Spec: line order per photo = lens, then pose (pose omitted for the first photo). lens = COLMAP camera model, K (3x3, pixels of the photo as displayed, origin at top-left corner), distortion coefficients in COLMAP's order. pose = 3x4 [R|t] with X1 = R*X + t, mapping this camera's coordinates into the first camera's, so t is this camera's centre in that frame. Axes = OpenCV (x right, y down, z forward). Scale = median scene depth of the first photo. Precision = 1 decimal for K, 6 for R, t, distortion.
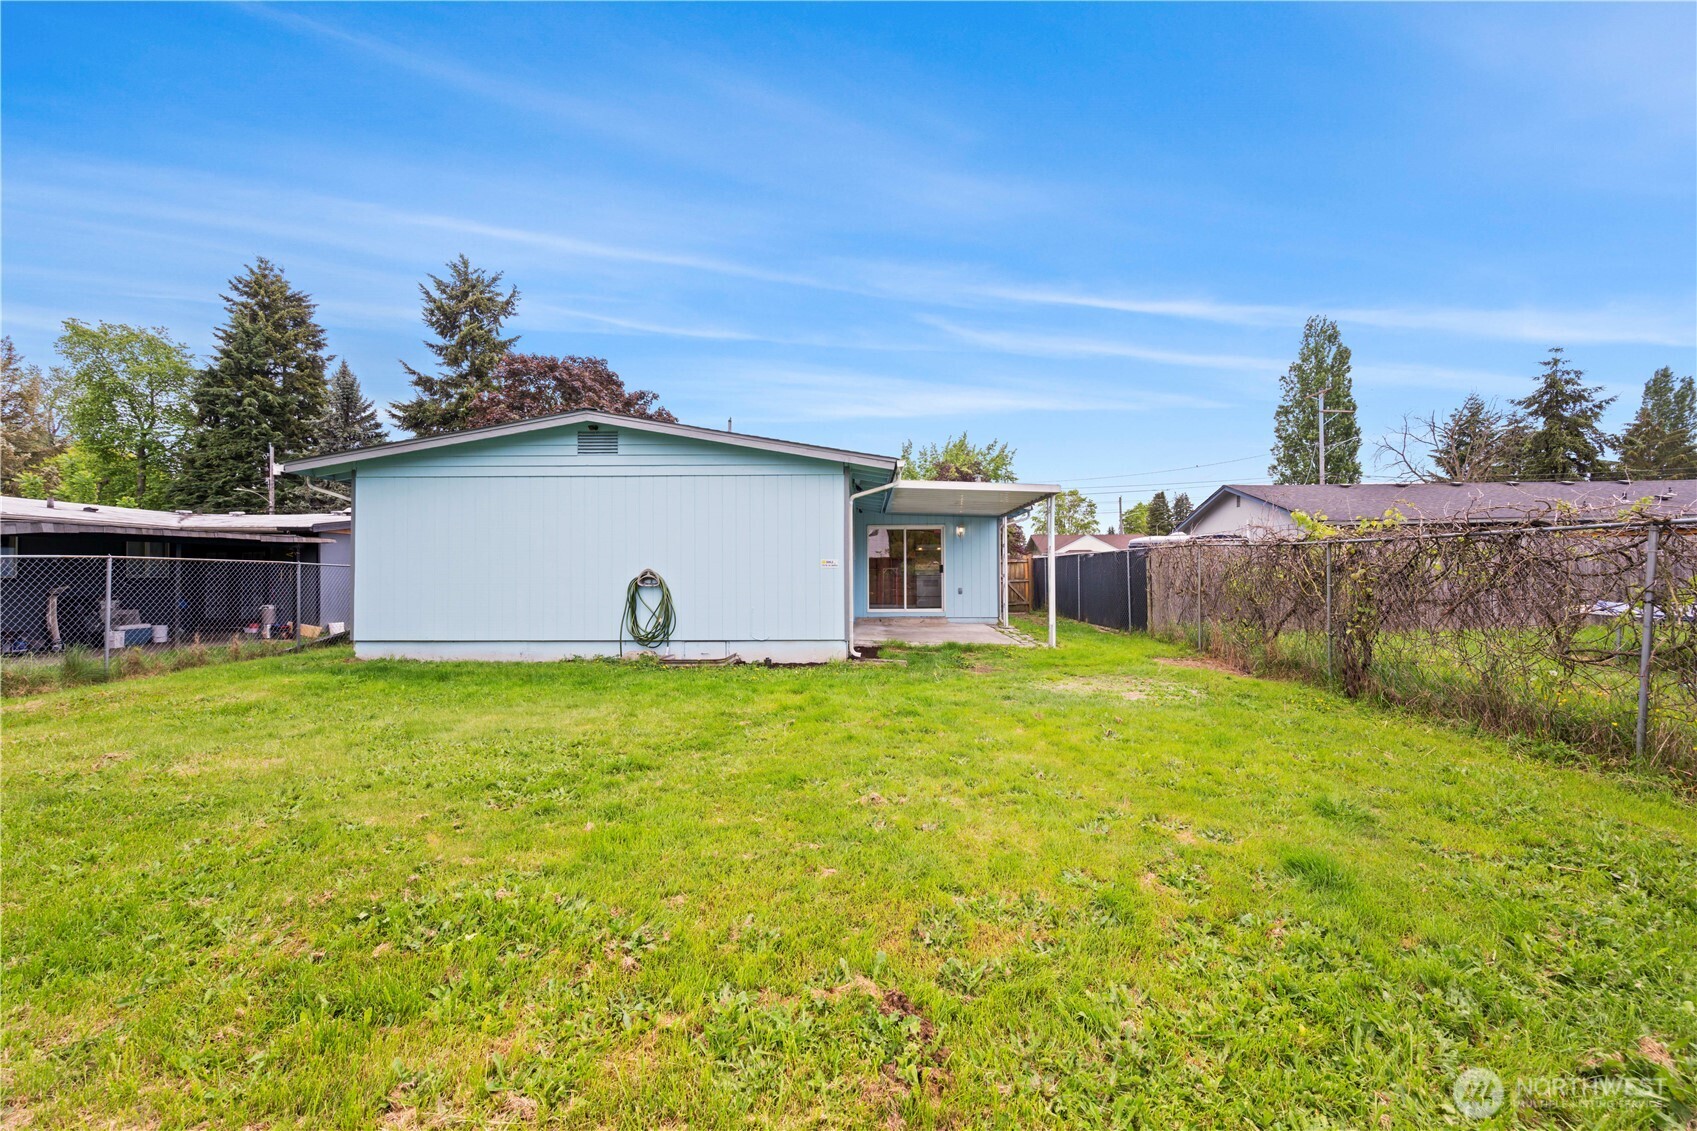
lens RADIAL K [[665.7, 0, 853.4], [0, 665.7, 563.5], [0, 0, 1]] dist [-0.003066, 0.000223]
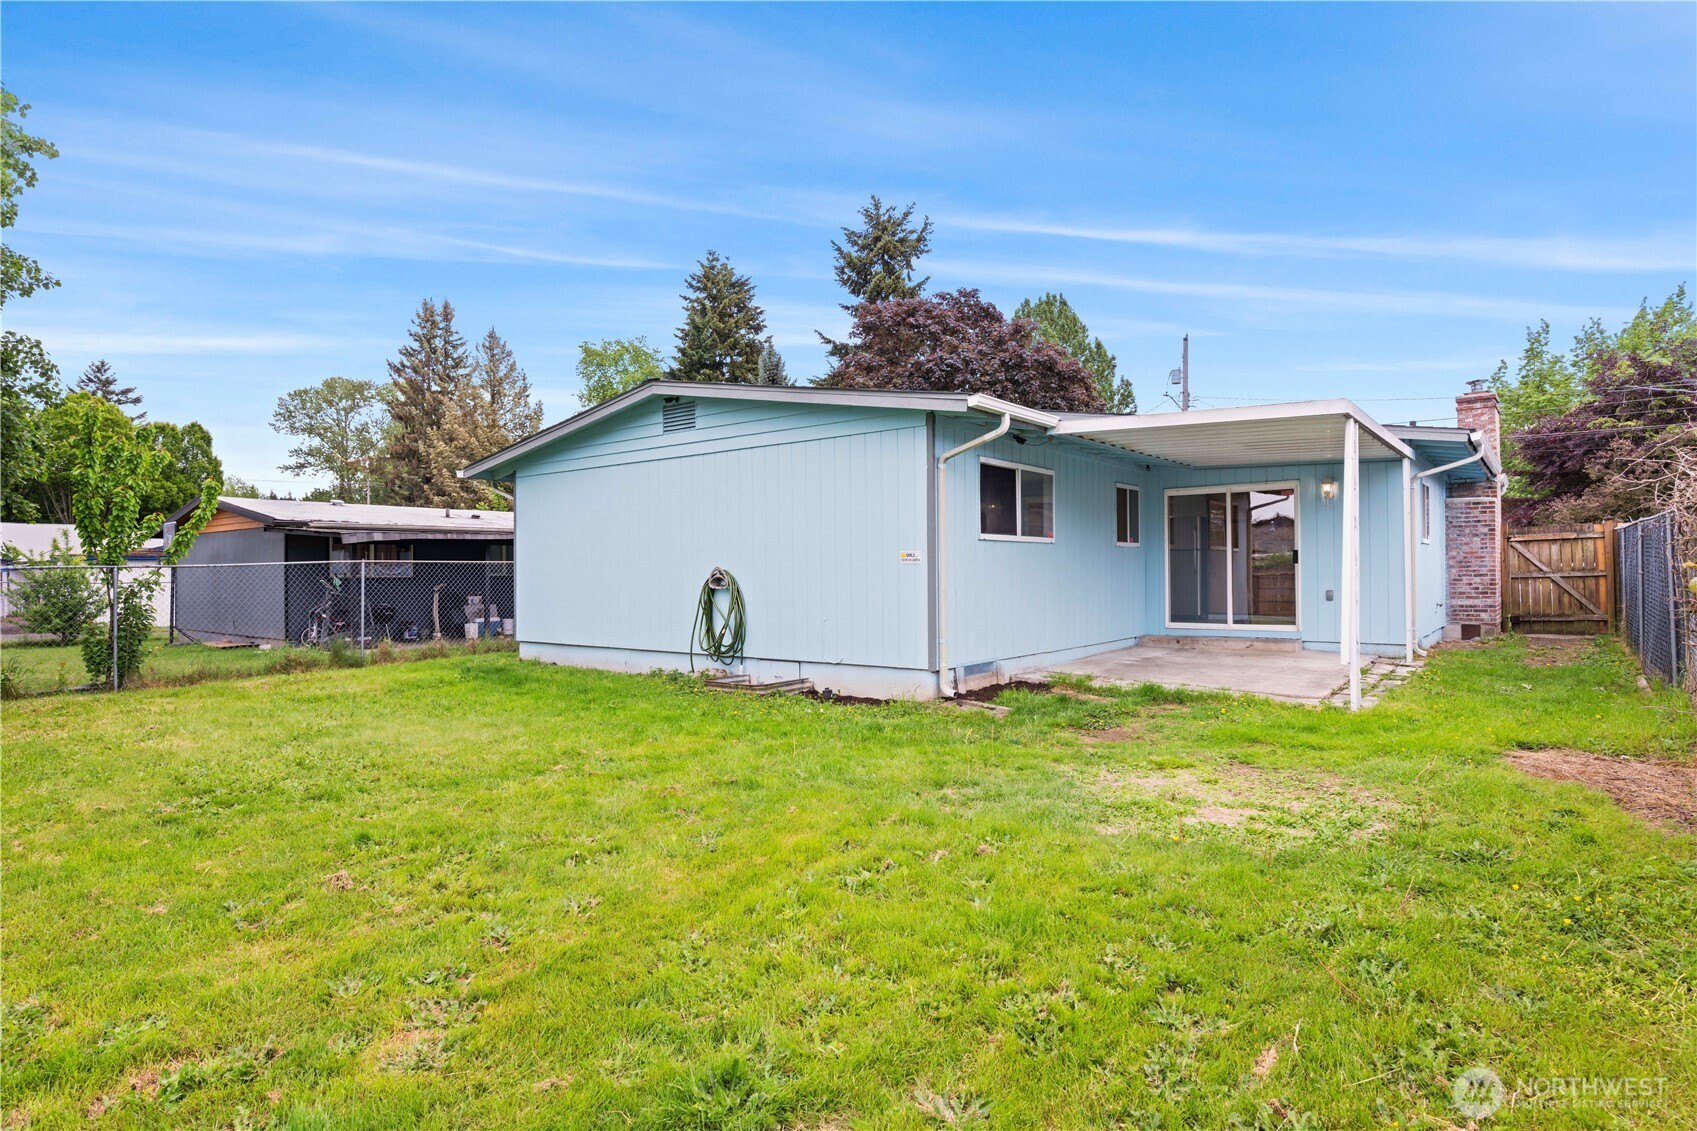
lens RADIAL K [[904.4, 0, 853.7], [0, 904.4, 559.3], [0, 0, 1]] dist [-0.002004, 0.000111]
pose [[0.797820, -0.013479, -0.602745, 0.096917], [0.021463, 0.999751, 0.006052, -0.000904], [0.602513, -0.017765, 0.797911, 0.044334]]
